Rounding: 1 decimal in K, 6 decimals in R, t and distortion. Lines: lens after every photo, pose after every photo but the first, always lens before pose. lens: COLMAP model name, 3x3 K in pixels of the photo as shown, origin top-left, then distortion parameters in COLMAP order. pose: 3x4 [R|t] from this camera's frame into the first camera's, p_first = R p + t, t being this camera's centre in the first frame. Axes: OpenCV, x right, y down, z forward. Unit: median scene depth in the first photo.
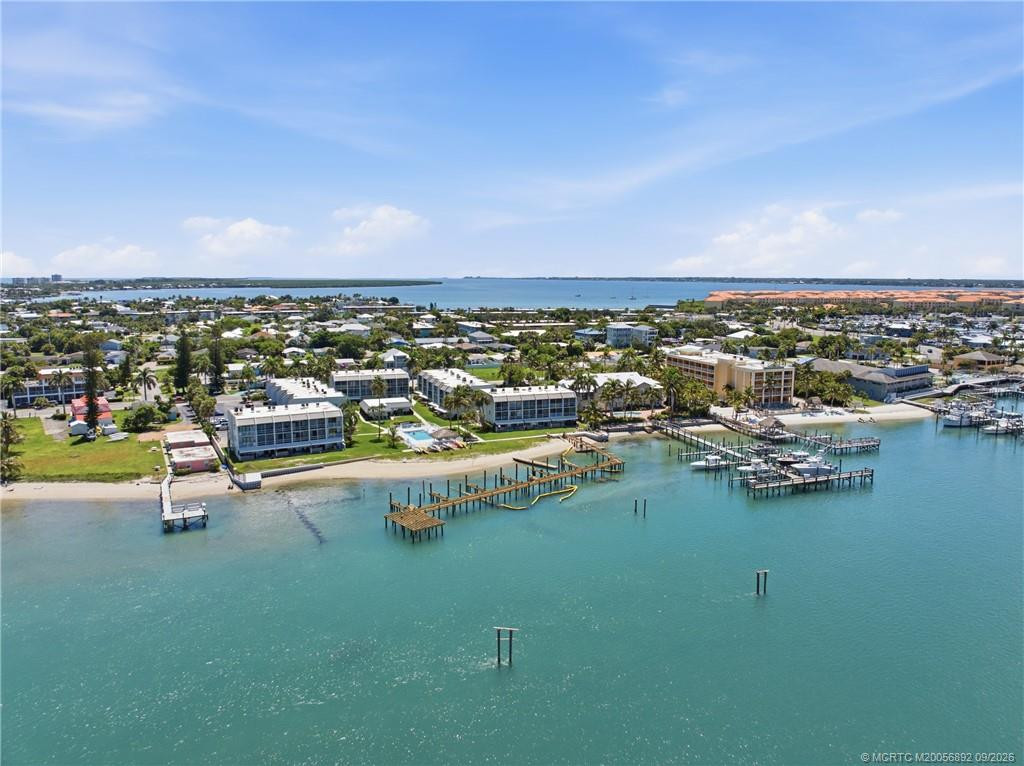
lens RADIAL K [[713.2, 0, 511.5], [0, 713.2, 384.3], [0, 0, 1]] dist [-0.035301, 0.001688]
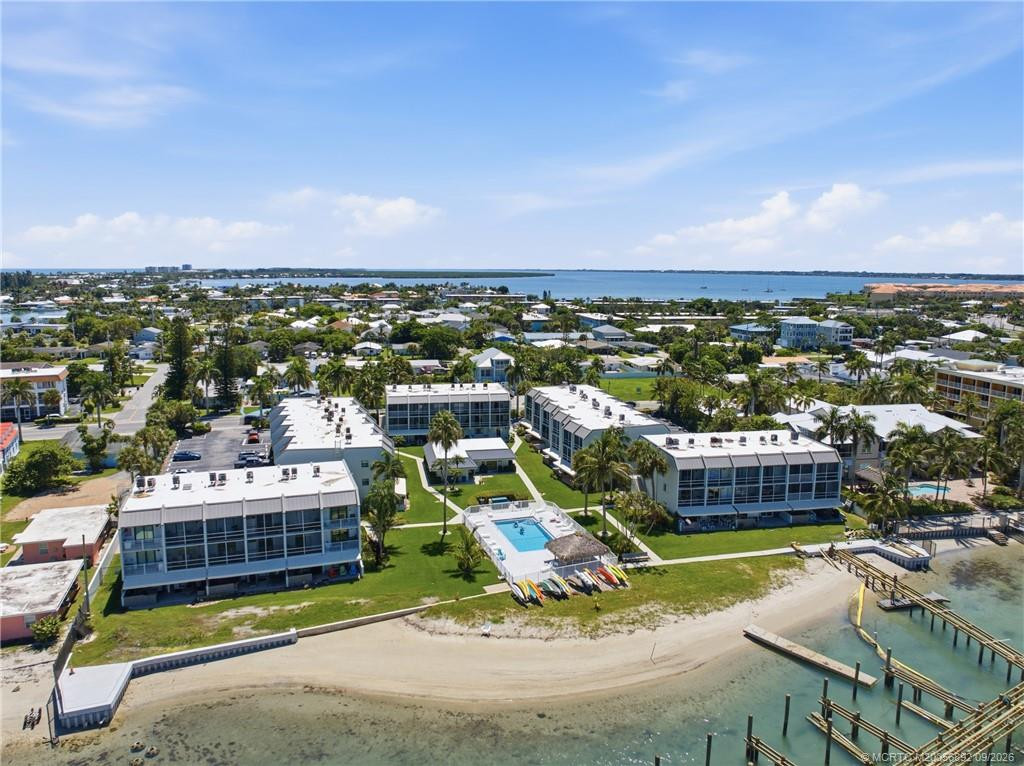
lens RADIAL K [[713.2, 0, 509.6], [0, 713.2, 382.8], [0, 0, 1]] dist [-0.035301, 0.001688]
pose [[0.987582, 0.028237, -0.154546, -0.061574], [-0.027123, 0.999589, 0.009314, -0.034775], [0.154746, -0.005006, 0.987942, 0.476308]]
